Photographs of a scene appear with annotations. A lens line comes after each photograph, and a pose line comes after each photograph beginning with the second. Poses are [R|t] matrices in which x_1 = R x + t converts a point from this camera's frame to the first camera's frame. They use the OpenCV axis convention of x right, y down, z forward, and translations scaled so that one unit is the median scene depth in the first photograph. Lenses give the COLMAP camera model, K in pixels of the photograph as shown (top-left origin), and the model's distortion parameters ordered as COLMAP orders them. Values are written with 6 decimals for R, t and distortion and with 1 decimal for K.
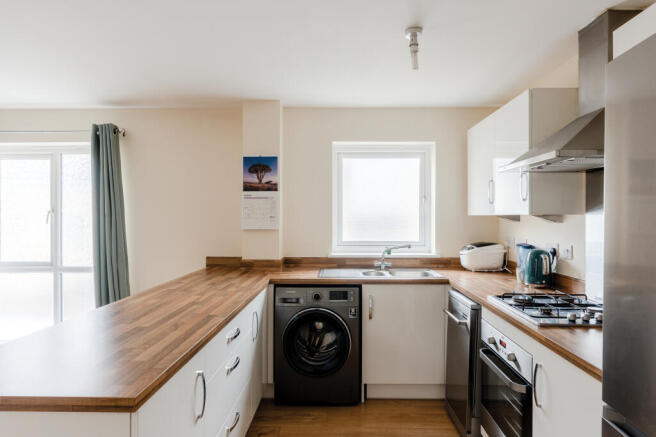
lens RADIAL K [[398.4, 0, 331.2], [0, 398.4, 213.4], [0, 0, 1]] dist [0.025109, 0.001504]
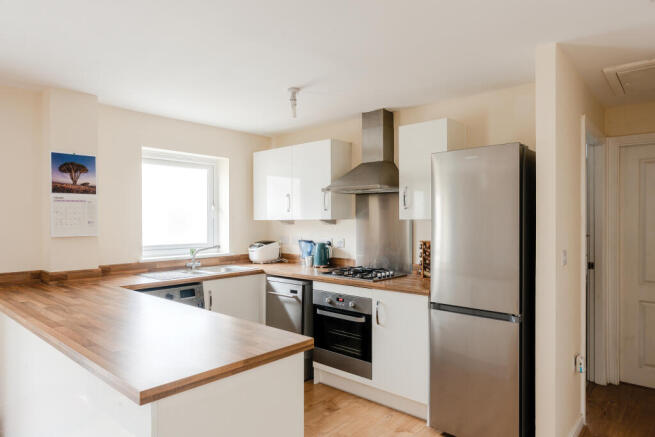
lens RADIAL K [[412.0, 0, 327.5], [0, 412.0, 222.5], [0, 0, 1]] dist [-0.006120, 0.000114]
pose [[0.647664, -0.006186, 0.761901, -0.510591], [-0.002656, 0.999943, 0.010376, -0.002204], [-0.761922, -0.008744, 0.647610, -0.022822]]
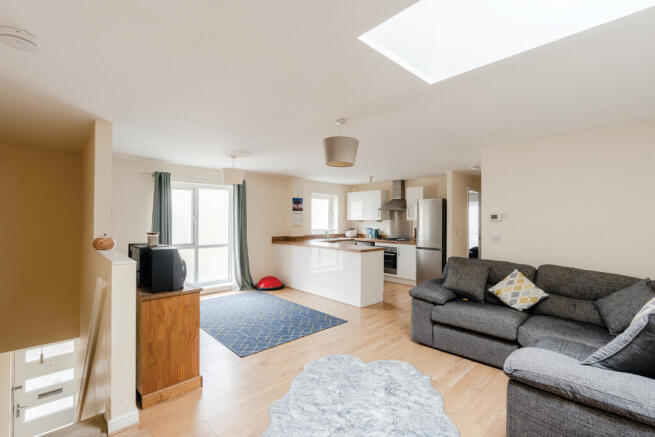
lens RADIAL K [[299.9, 0, 331.1], [0, 299.9, 221.5], [0, 0, 1]] dist [0.001652, 0.000025]
pose [[0.698741, -0.000893, 0.715374, -1.464534], [-0.010937, 0.999869, 0.011931, -0.011667], [-0.715291, -0.016161, 0.698640, -0.572144]]
